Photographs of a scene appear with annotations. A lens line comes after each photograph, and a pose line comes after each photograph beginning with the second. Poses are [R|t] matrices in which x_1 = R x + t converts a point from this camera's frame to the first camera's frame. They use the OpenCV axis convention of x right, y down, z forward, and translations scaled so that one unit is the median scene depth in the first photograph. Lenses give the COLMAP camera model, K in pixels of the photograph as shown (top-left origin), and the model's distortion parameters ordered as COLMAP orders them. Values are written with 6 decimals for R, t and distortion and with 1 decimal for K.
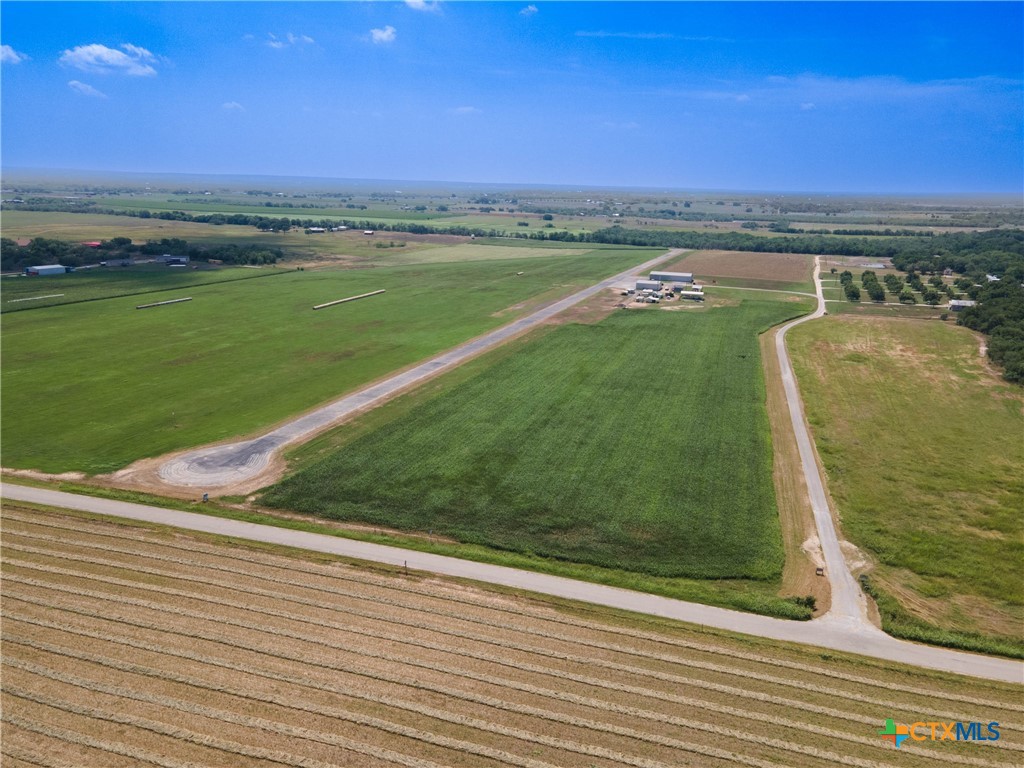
lens RADIAL K [[720.8, 0, 535.8], [0, 720.8, 381.8], [0, 0, 1]] dist [0.009621, 0.042287]
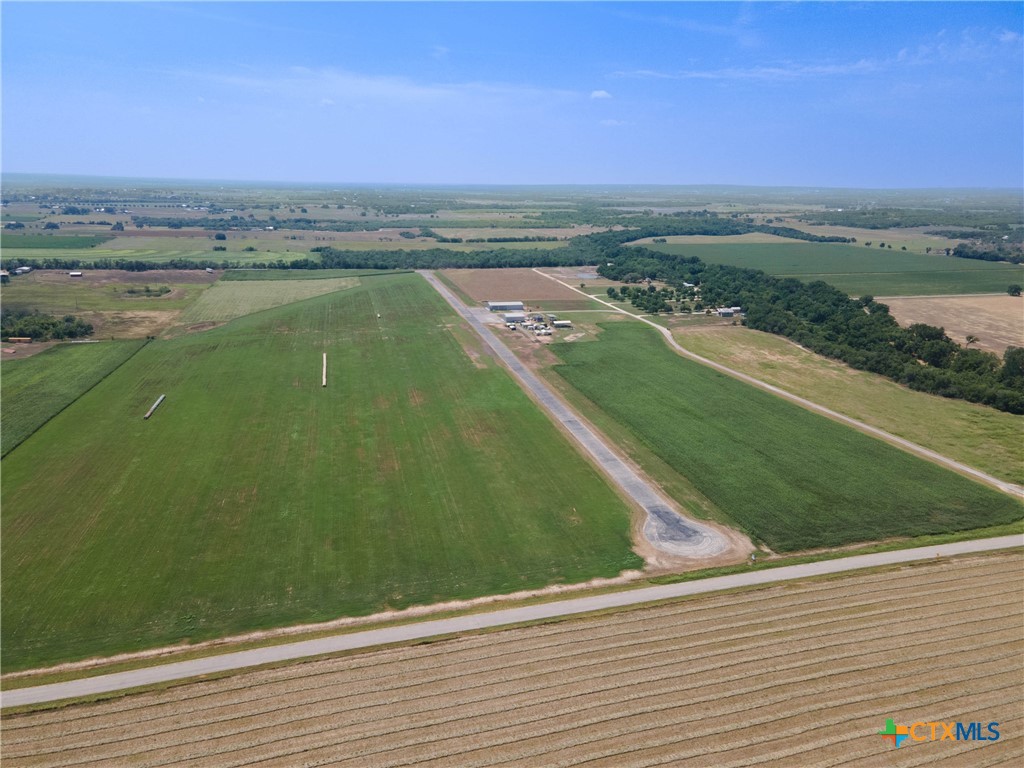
lens RADIAL K [[744.3, 0, 508.9], [0, 744.3, 387.0], [0, 0, 1]] dist [0.016626, 0.039724]
pose [[0.829217, -0.150682, 0.538232, -1.099473], [0.142632, 0.988139, 0.056894, -0.209566], [-0.540421, 0.029592, 0.840874, 0.063279]]
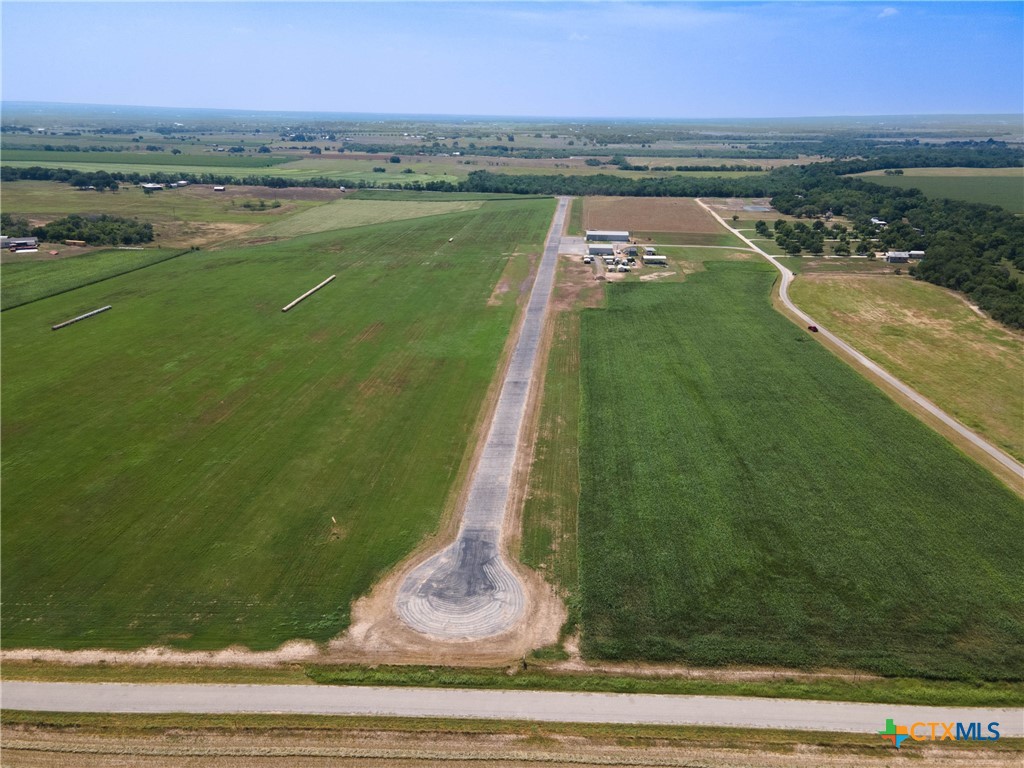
lens RADIAL K [[712.3, 0, 507.3], [0, 712.3, 399.8], [0, 0, 1]] dist [0.025899, 0.004547]
pose [[0.967084, -0.101378, 0.233391, -0.450285], [0.072803, 0.989102, 0.127971, -0.149330], [-0.243821, -0.106767, 0.963925, 0.229717]]
